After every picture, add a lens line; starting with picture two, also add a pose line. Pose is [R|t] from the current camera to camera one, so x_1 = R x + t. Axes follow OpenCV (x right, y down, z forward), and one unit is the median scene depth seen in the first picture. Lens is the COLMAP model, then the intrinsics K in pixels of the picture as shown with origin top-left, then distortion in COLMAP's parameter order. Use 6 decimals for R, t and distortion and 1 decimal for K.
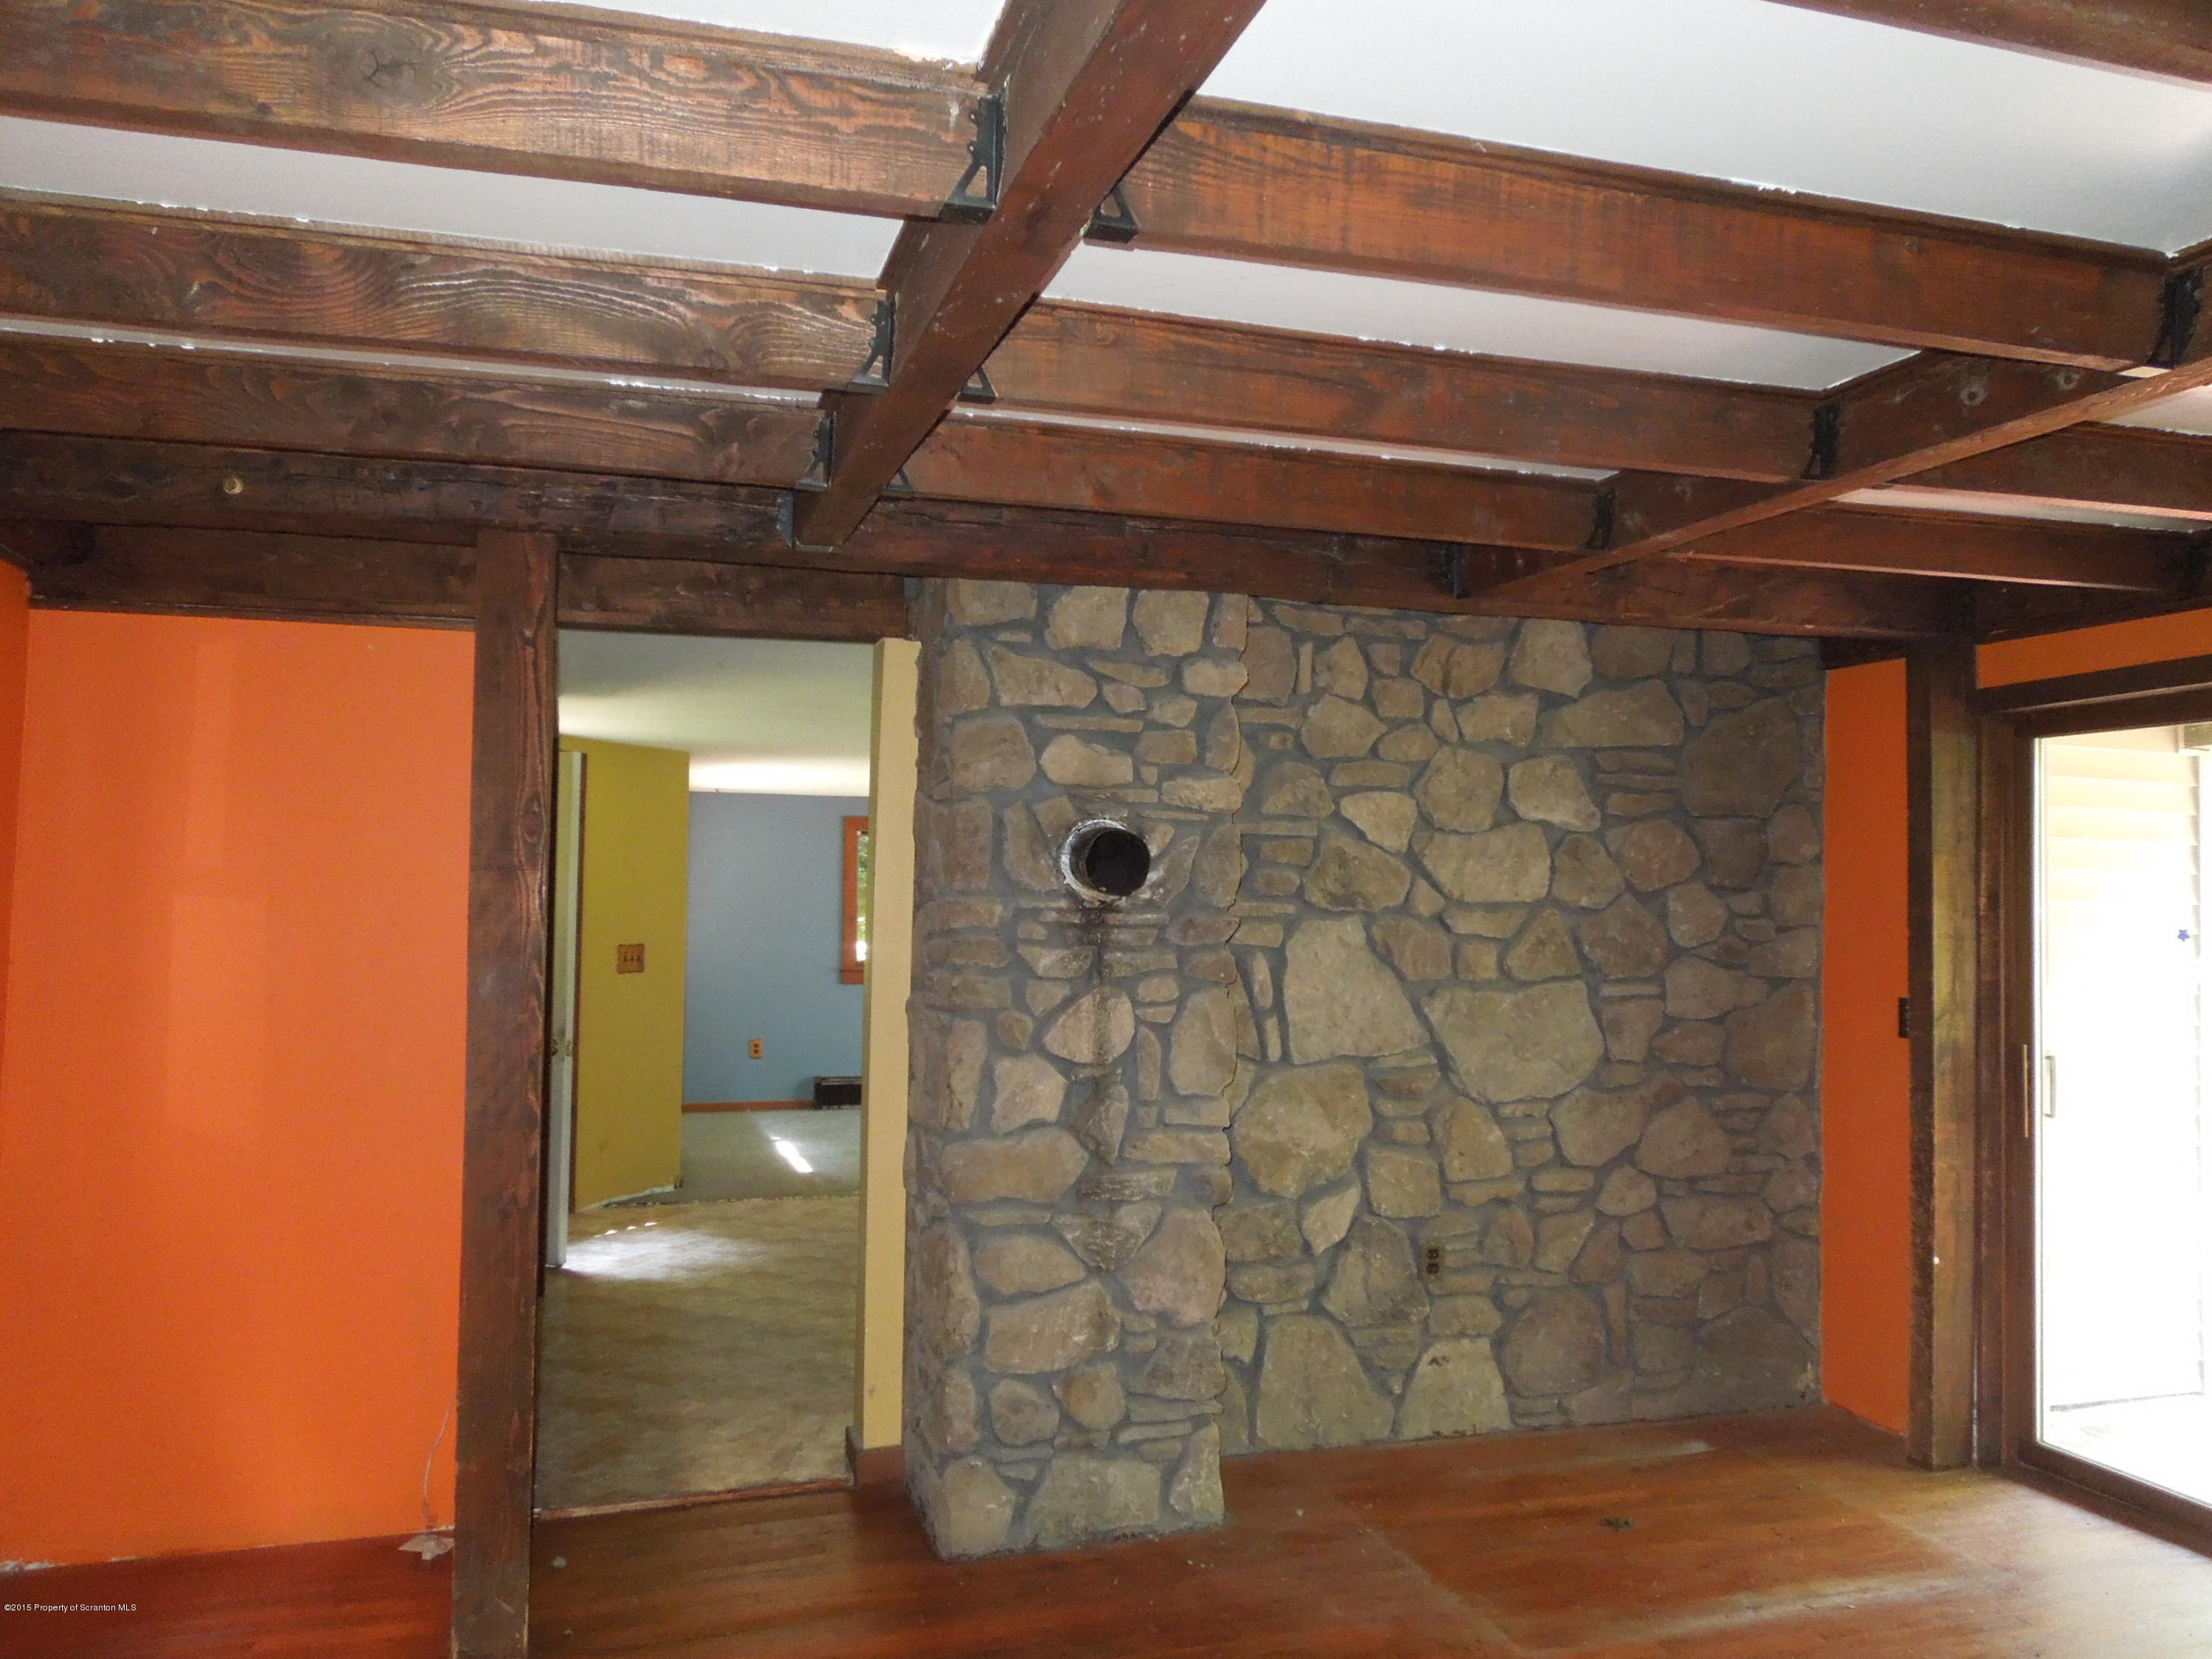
lens RADIAL K [[1677.5, 0, 1106.9], [0, 1677.5, 820.2], [0, 0, 1]] dist [-0.001740, -0.009788]
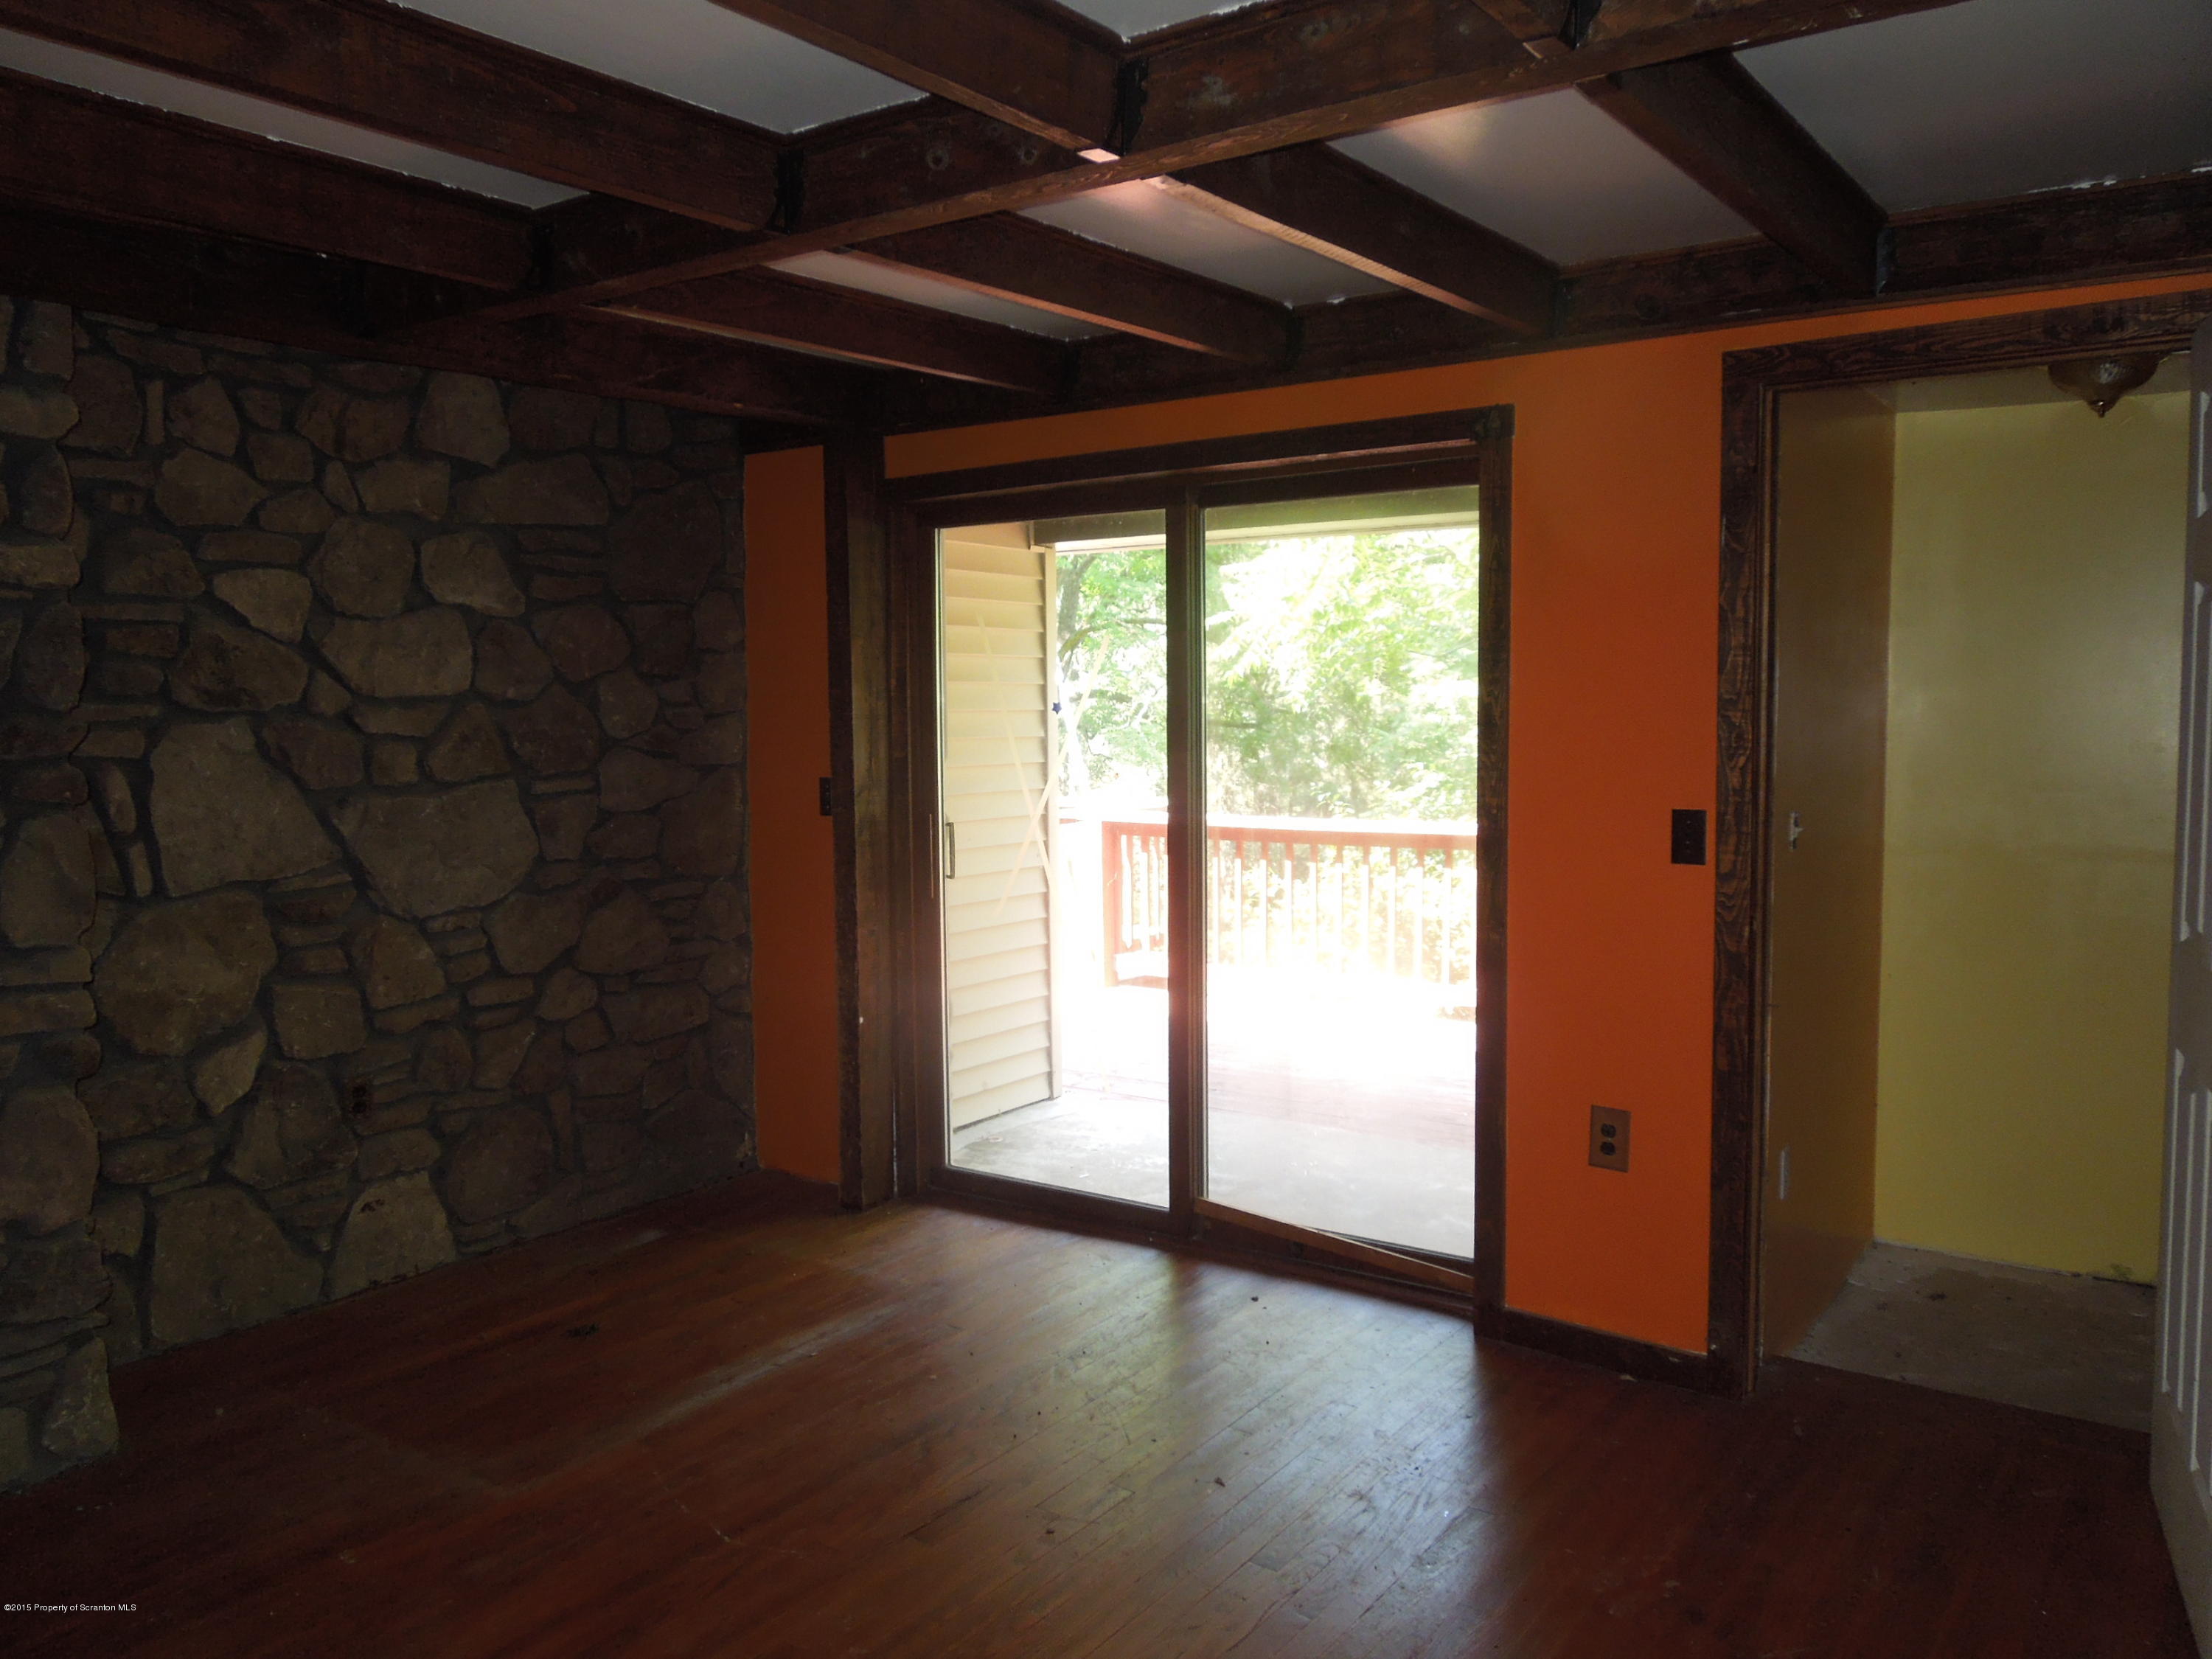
lens RADIAL K [[1677.5, 0, 1106.9], [0, 1677.5, 820.2], [0, 0, 1]] dist [-0.001740, -0.009788]
pose [[0.797731, -0.070842, 0.598837, -0.012508], [-0.000750, 0.992958, 0.118465, 0.008569], [-0.603012, -0.094952, 0.792061, 0.065373]]
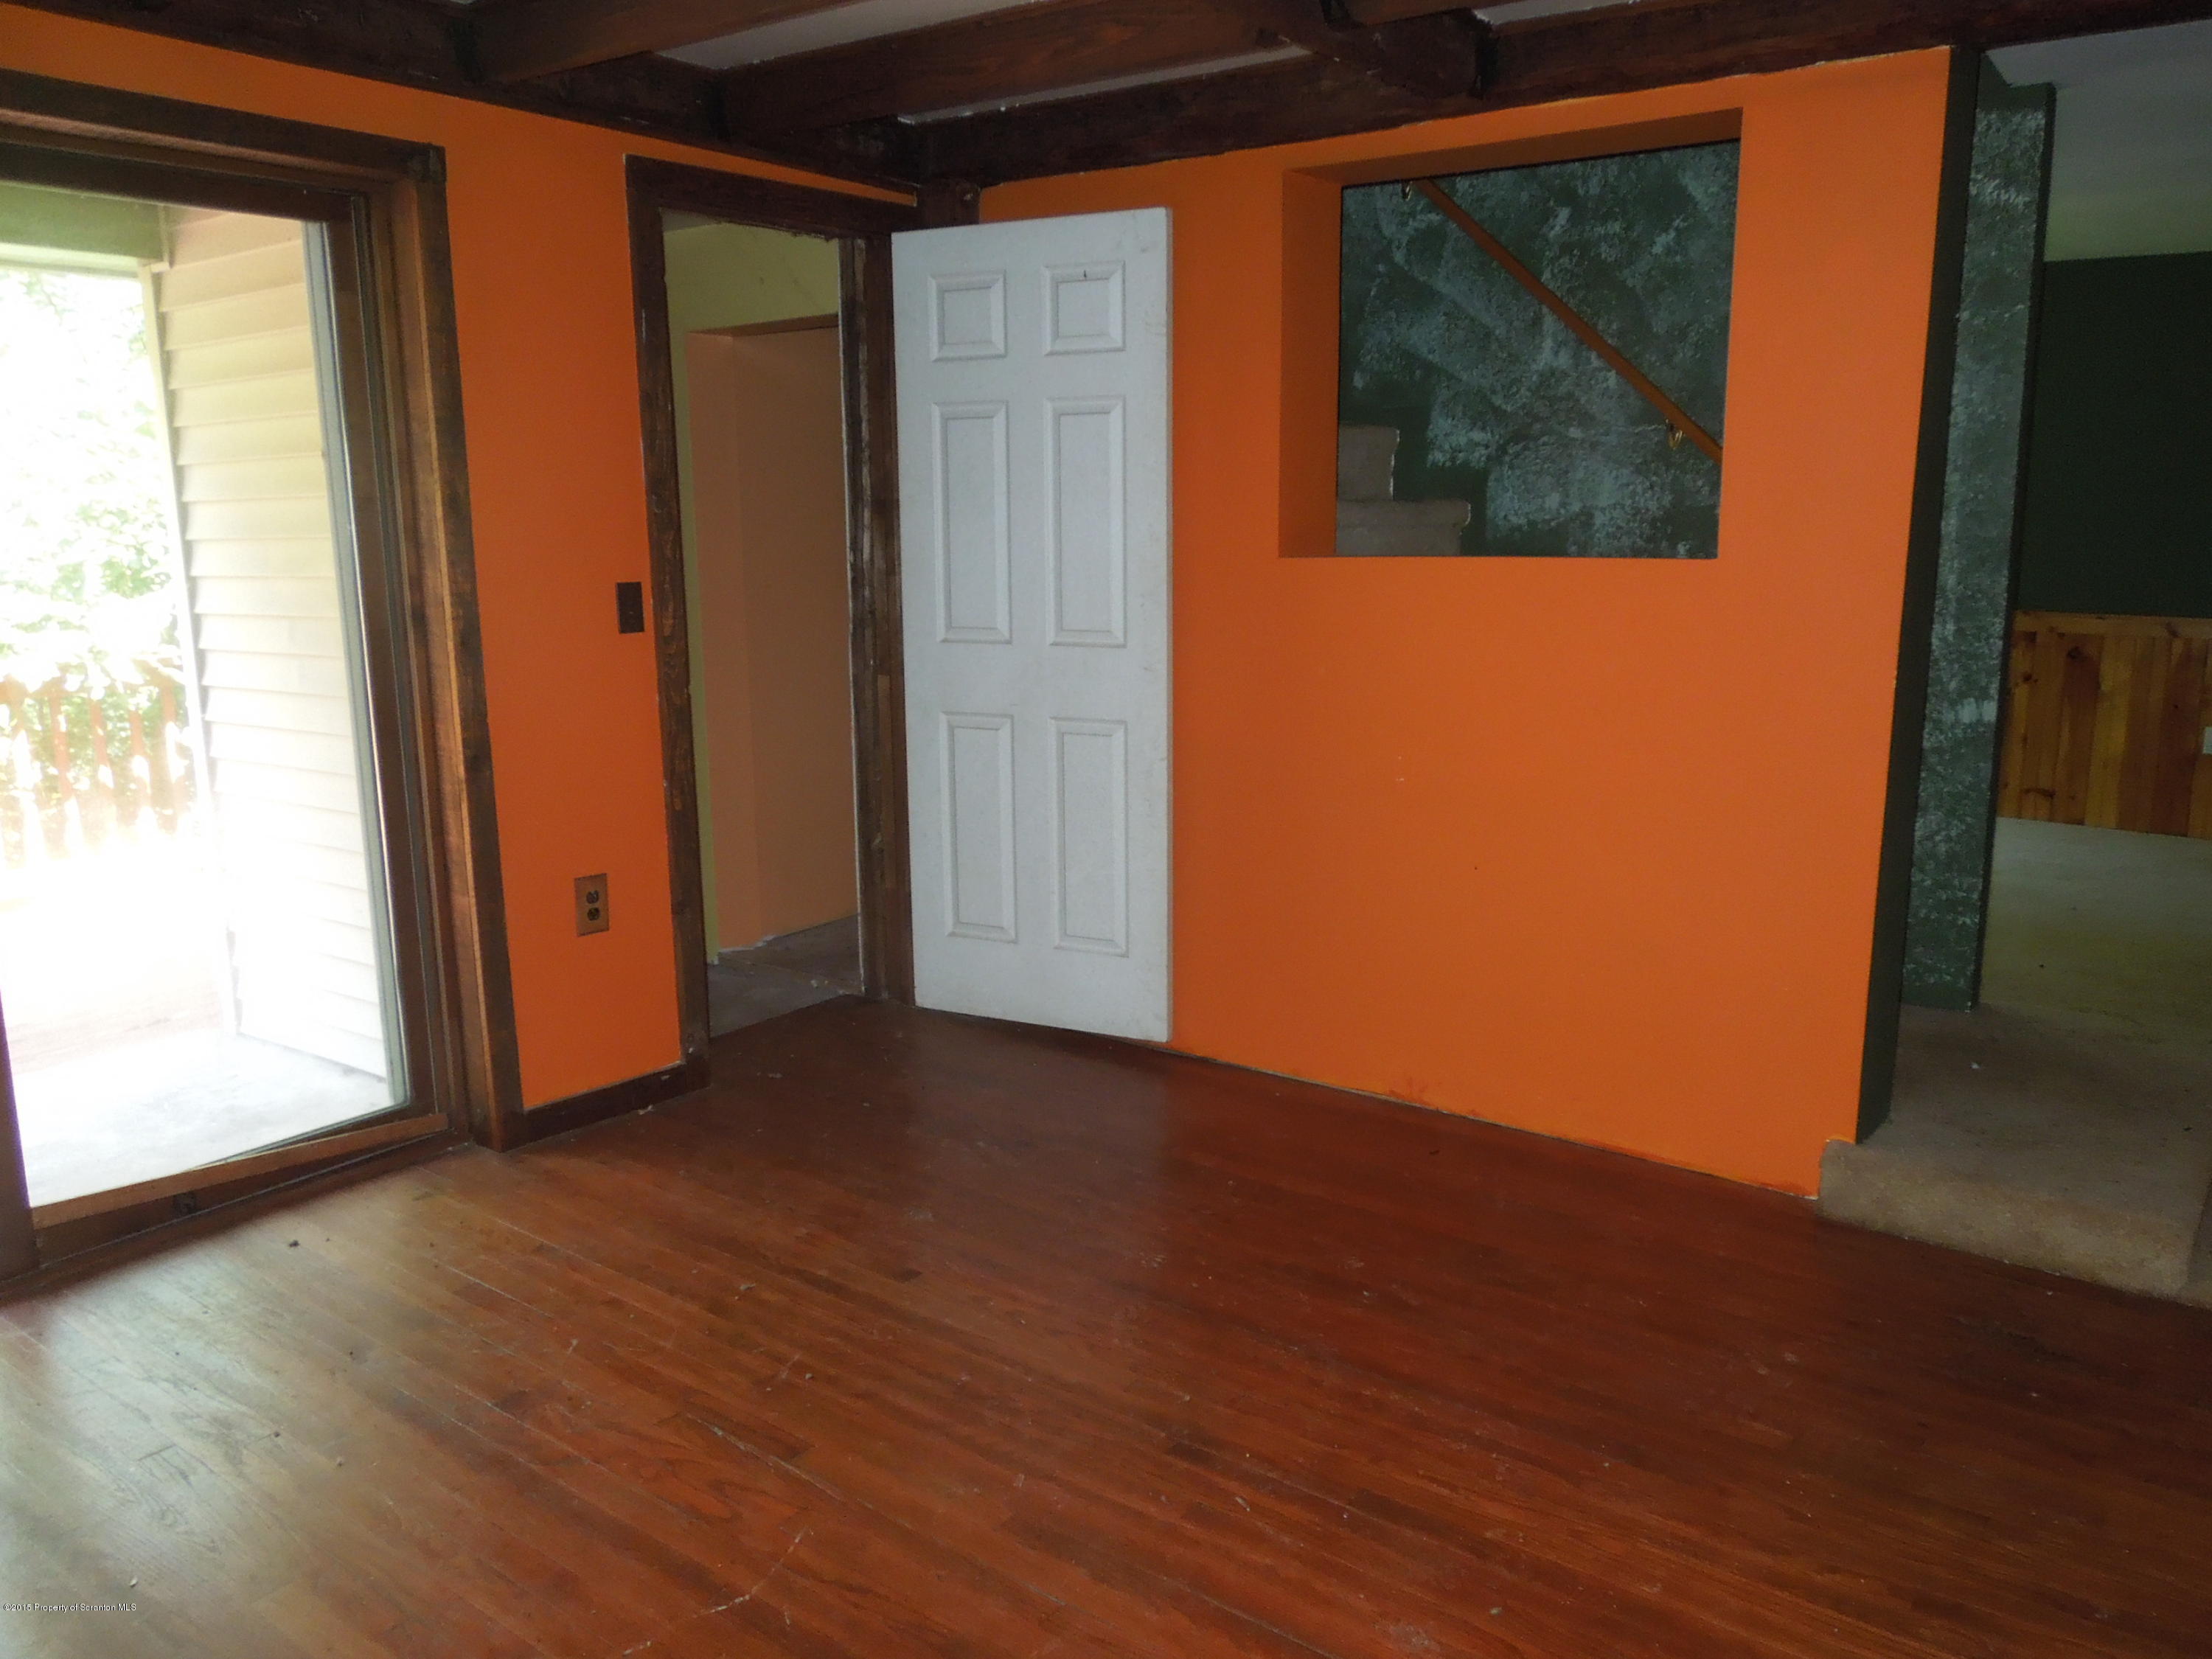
lens RADIAL K [[1677.5, 0, 1106.9], [0, 1677.5, 820.2], [0, 0, 1]] dist [-0.001740, -0.009788]
pose [[-0.580182, -0.162576, 0.798097, -0.220088], [-0.035360, 0.983980, 0.174736, 0.074711], [-0.813719, 0.073158, -0.576636, 1.084593]]
